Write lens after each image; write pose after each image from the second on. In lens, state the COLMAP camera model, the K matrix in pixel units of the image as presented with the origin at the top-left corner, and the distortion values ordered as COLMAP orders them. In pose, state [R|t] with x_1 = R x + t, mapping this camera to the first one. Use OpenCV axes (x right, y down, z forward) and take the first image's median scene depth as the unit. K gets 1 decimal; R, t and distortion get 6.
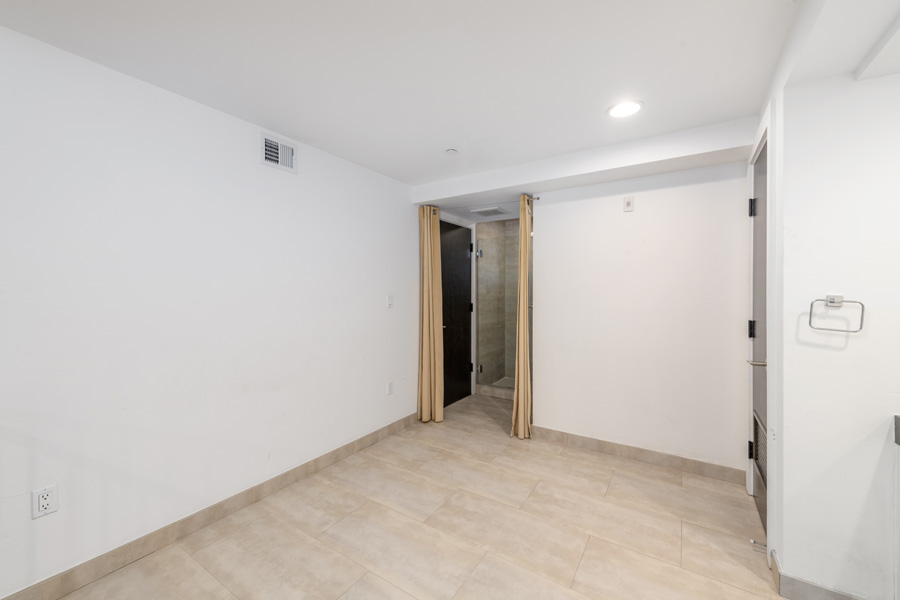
lens RADIAL K [[356.3, 0, 453.5], [0, 356.3, 287.2], [0, 0, 1]] dist [0.010586, -0.004409]
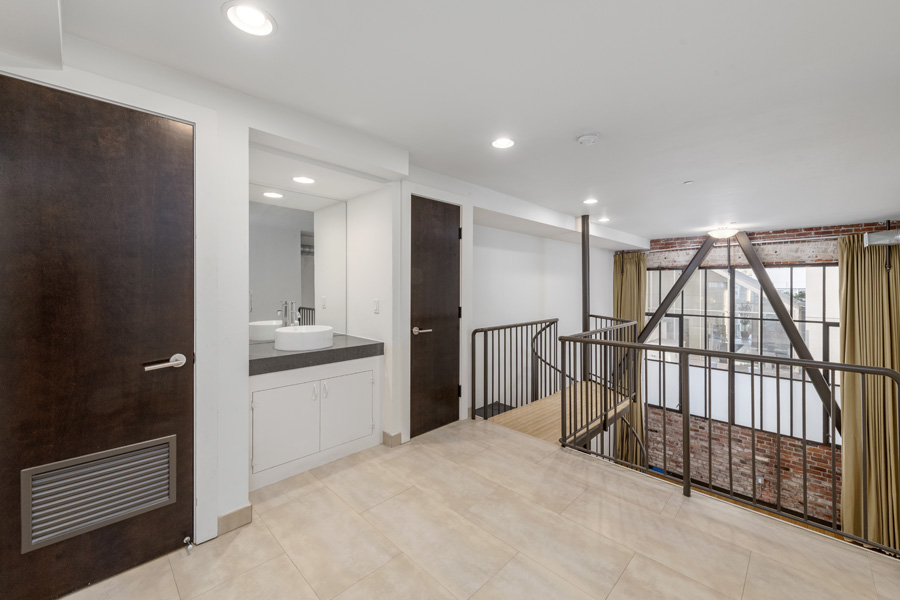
lens RADIAL K [[356.3, 0, 453.5], [0, 356.3, 287.2], [0, 0, 1]] dist [0.010586, -0.004409]
pose [[-0.980611, -0.005796, 0.195877, -0.028340], [-0.007314, 0.999949, -0.007030, 0.014252], [-0.195826, -0.008327, -0.980603, 1.334461]]
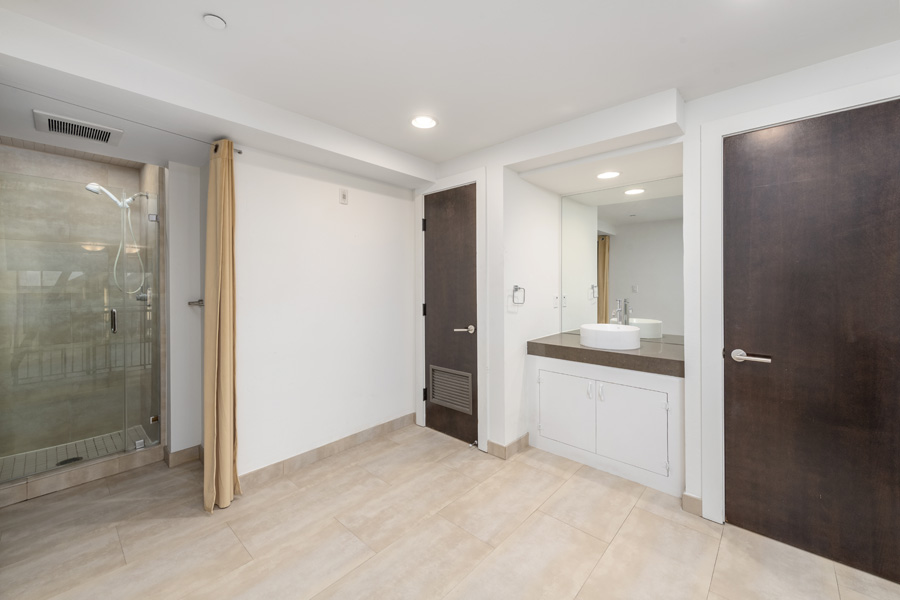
lens RADIAL K [[356.3, 0, 453.5], [0, 356.3, 287.2], [0, 0, 1]] dist [0.010586, -0.004409]
pose [[0.159114, -0.013081, 0.987174, -0.509822], [-0.004919, 0.999889, 0.014042, 0.004964], [-0.987248, -0.007090, 0.159032, 0.616377]]
